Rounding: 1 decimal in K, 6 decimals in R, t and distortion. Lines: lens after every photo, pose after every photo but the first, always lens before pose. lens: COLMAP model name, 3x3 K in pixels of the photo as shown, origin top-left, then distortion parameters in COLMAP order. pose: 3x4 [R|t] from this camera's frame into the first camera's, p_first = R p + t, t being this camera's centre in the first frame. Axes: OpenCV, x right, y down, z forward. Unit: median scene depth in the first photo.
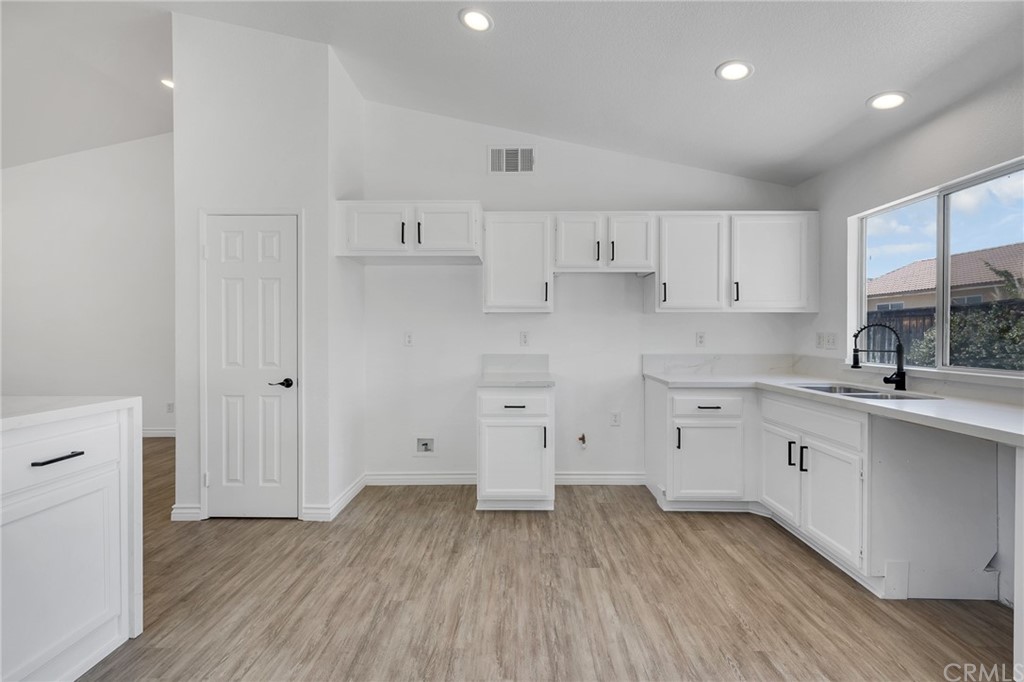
lens RADIAL K [[440.3, 0, 478.5], [0, 440.3, 334.5], [0, 0, 1]] dist [0.004633, -0.001057]
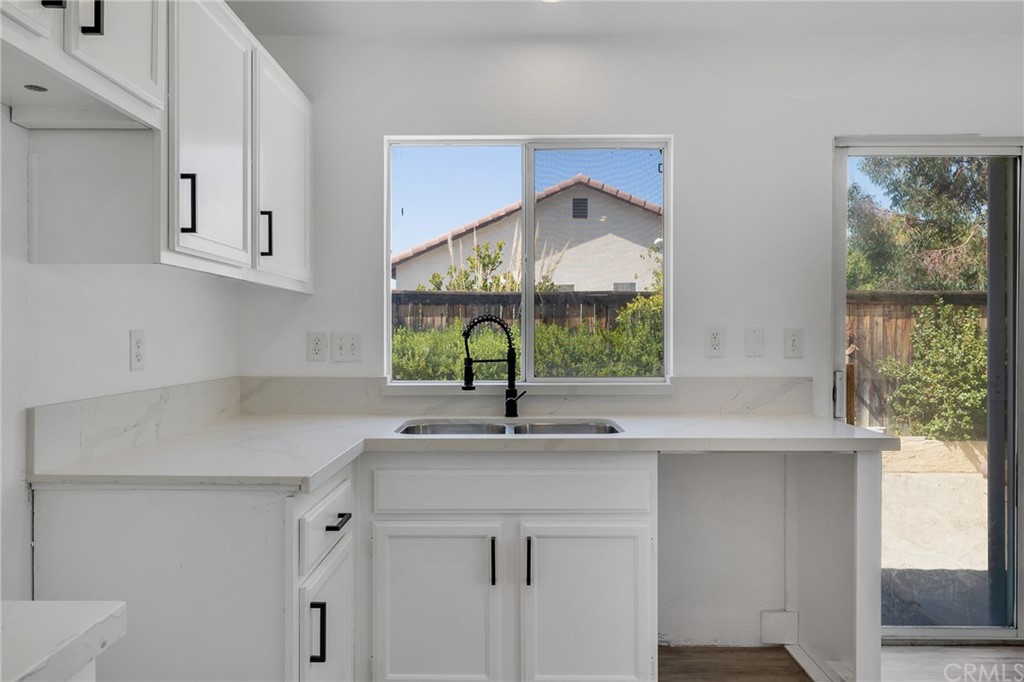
lens RADIAL K [[700.3, 0, 529.1], [0, 700.3, 337.2], [0, 0, 1]] dist [-0.001862, -0.000526]
pose [[-0.042695, -0.004448, 0.999078, -0.126639], [0.000042, 0.999990, 0.004454, -0.001412], [-0.999088, 0.000232, -0.042694, 0.964337]]
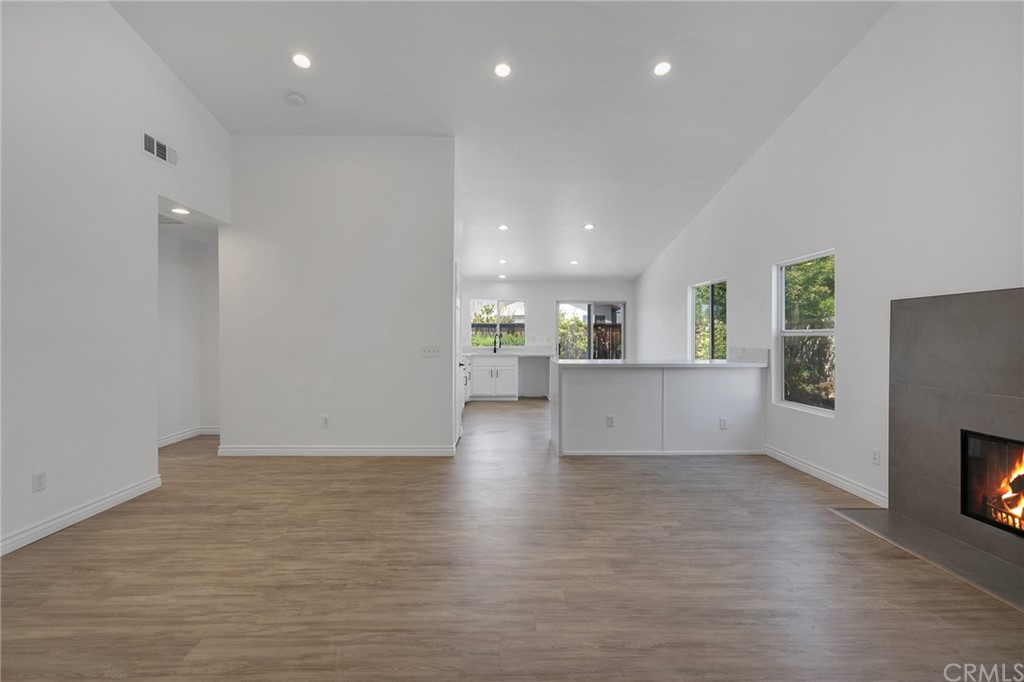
lens RADIAL K [[440.3, 0, 516.6], [0, 440.3, 330.8], [0, 0, 1]] dist [0.004633, -0.001057]
pose [[-0.055294, 0.013465, 0.998379, -2.550883], [-0.002856, 0.999903, -0.013644, -0.006806], [-0.998466, -0.003606, -0.055250, 0.965564]]
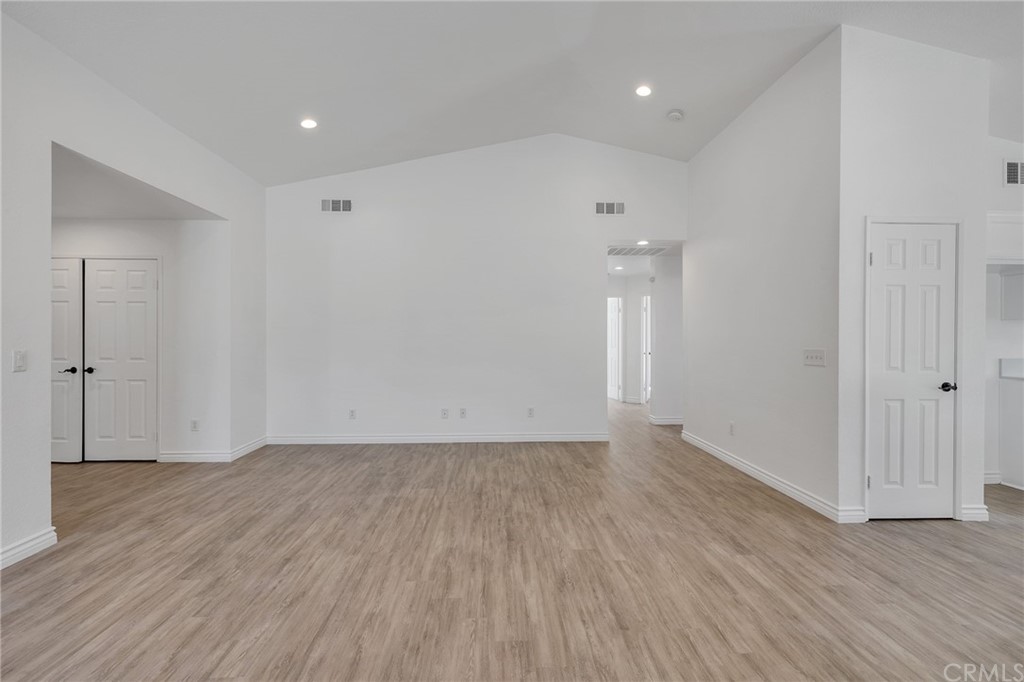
lens RADIAL K [[440.3, 0, 501.9], [0, 440.3, 335.4], [0, 0, 1]] dist [0.004633, -0.001057]
pose [[0.998178, 0.000840, 0.060340, -1.711536], [-0.000613, 0.999993, -0.003792, -0.006987], [-0.060343, 0.003748, 0.998171, 0.035464]]
